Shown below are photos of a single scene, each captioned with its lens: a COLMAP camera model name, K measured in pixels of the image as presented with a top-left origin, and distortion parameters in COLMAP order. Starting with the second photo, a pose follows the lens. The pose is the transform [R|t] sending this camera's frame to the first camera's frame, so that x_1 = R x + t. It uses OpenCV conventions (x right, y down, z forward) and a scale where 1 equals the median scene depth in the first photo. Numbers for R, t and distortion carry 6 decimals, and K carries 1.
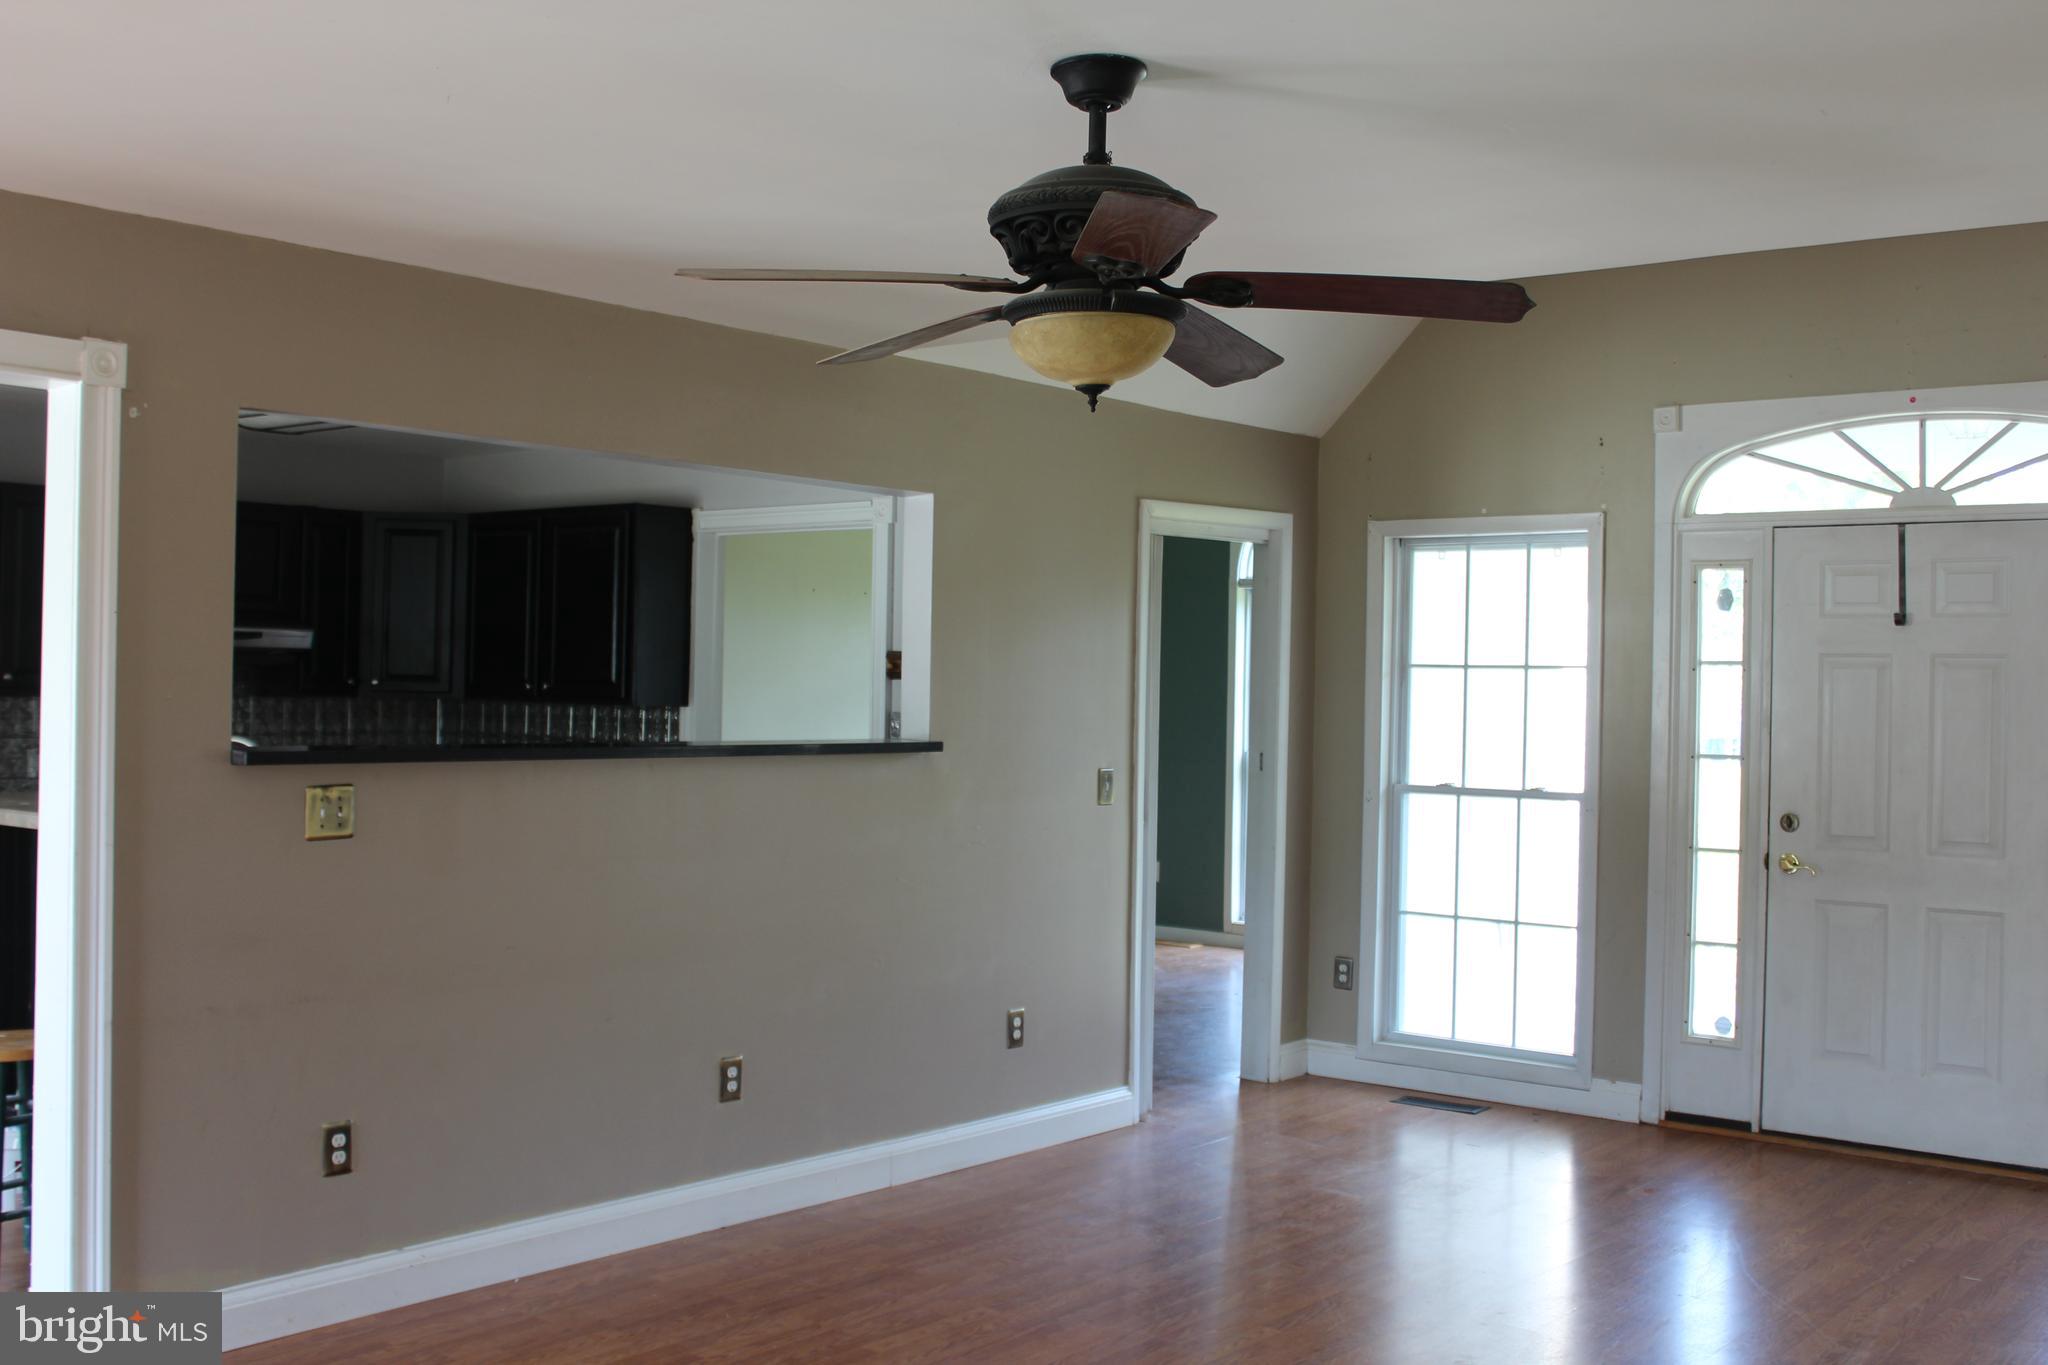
lens RADIAL K [[2058.9, 0, 981.7], [0, 2058.9, 675.6], [0, 0, 1]] dist [-0.136376, 0.164084]
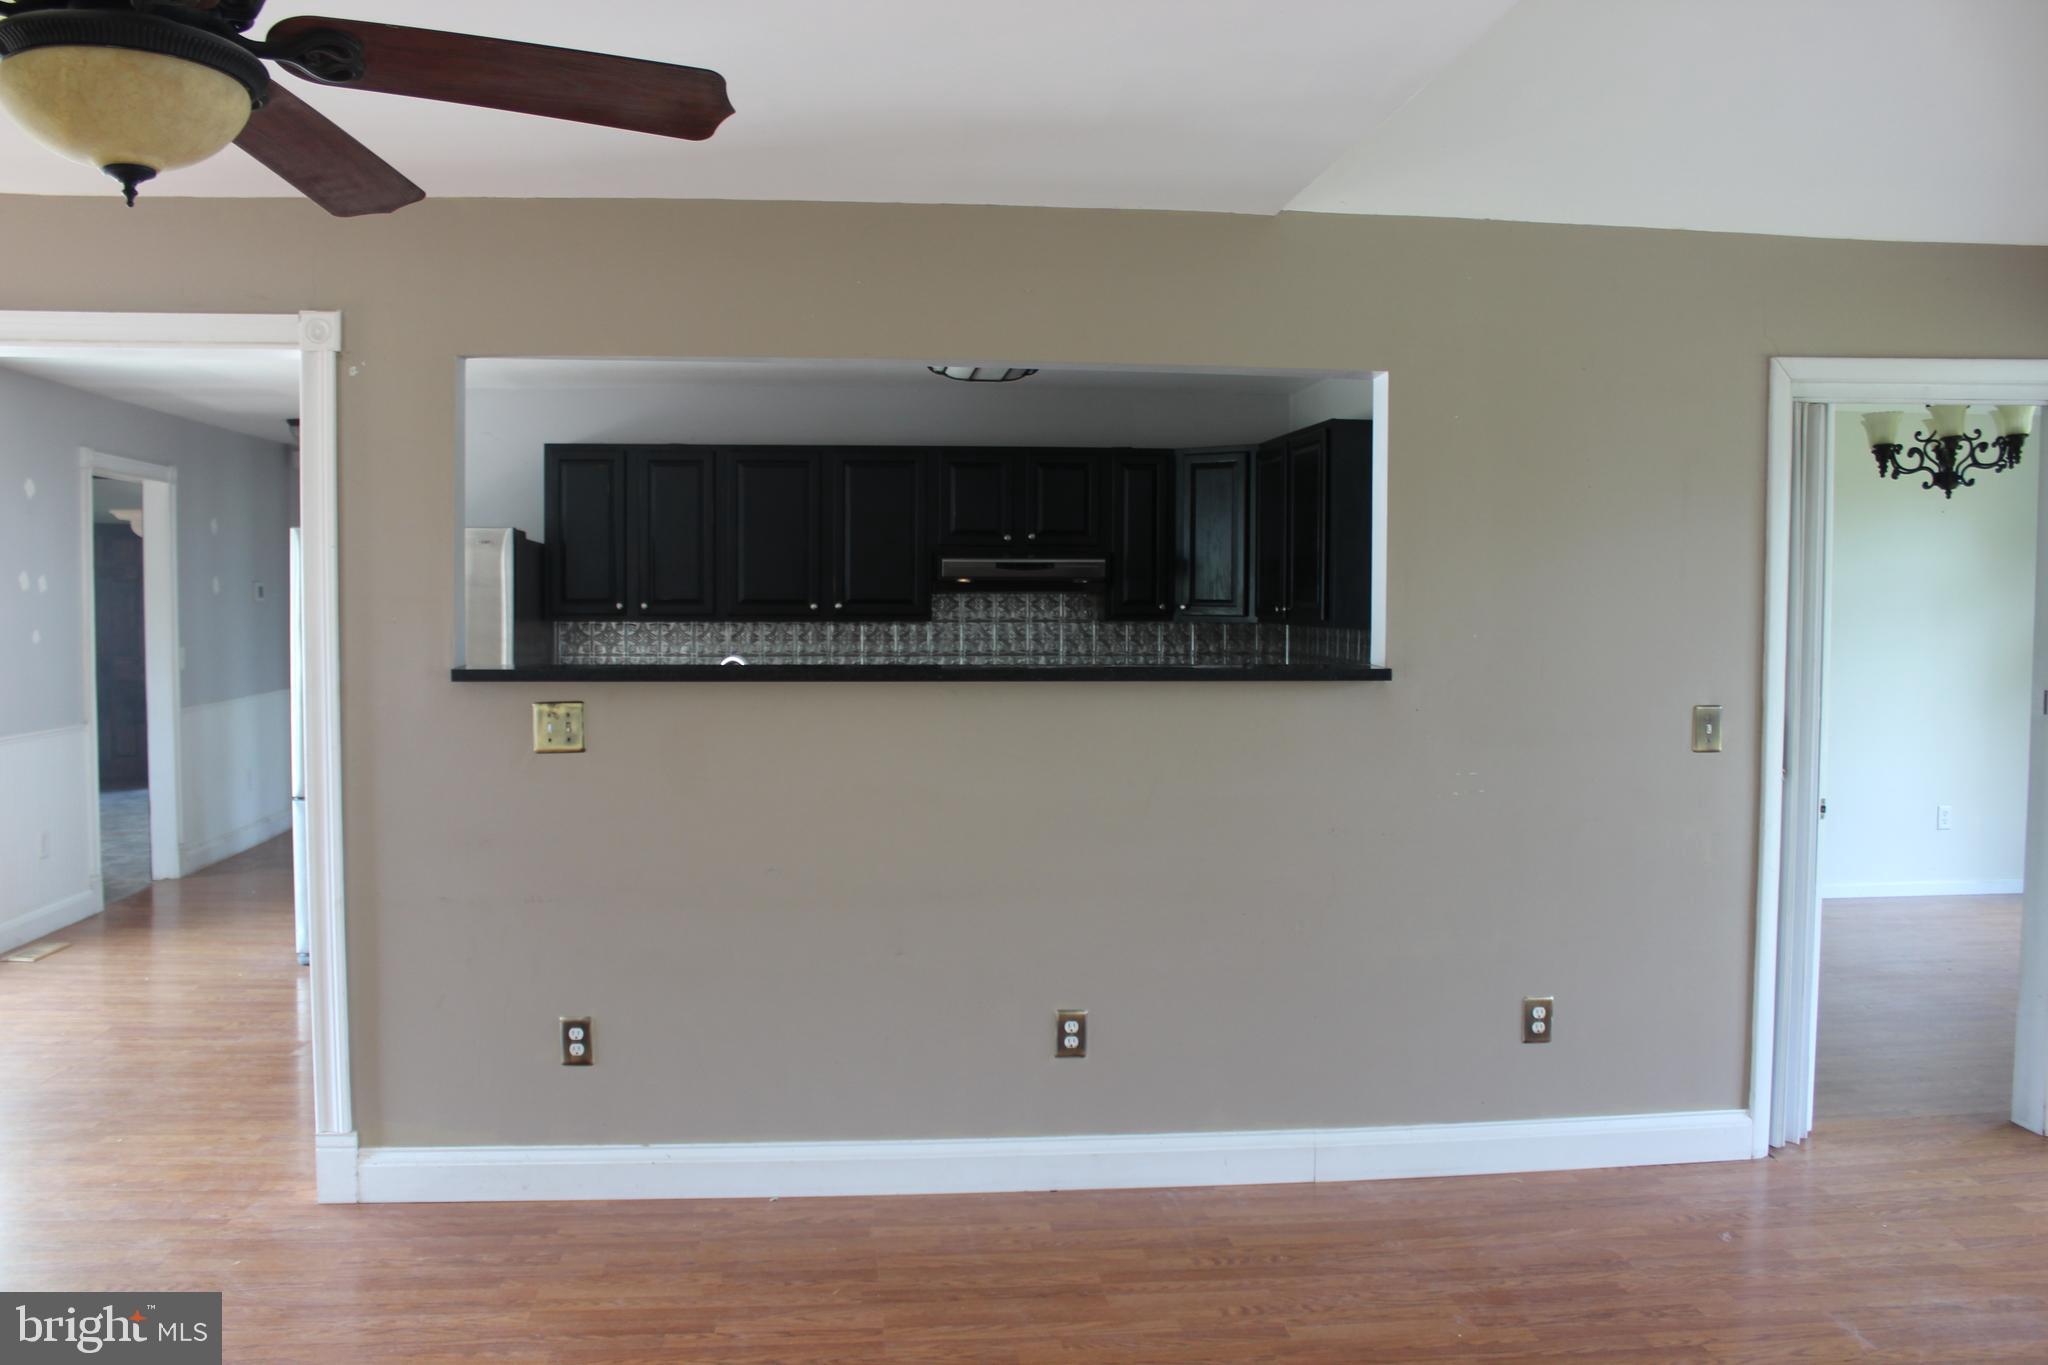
lens RADIAL K [[1665.4, 0, 1024.0], [0, 1665.4, 682.5], [0, 0, 1]] dist [-0.113812, 0.002305]
pose [[0.713011, 0.019142, -0.700892, 0.381720], [0.012223, 0.999136, 0.039722, 0.010451], [0.701047, -0.036889, 0.712160, 0.463826]]
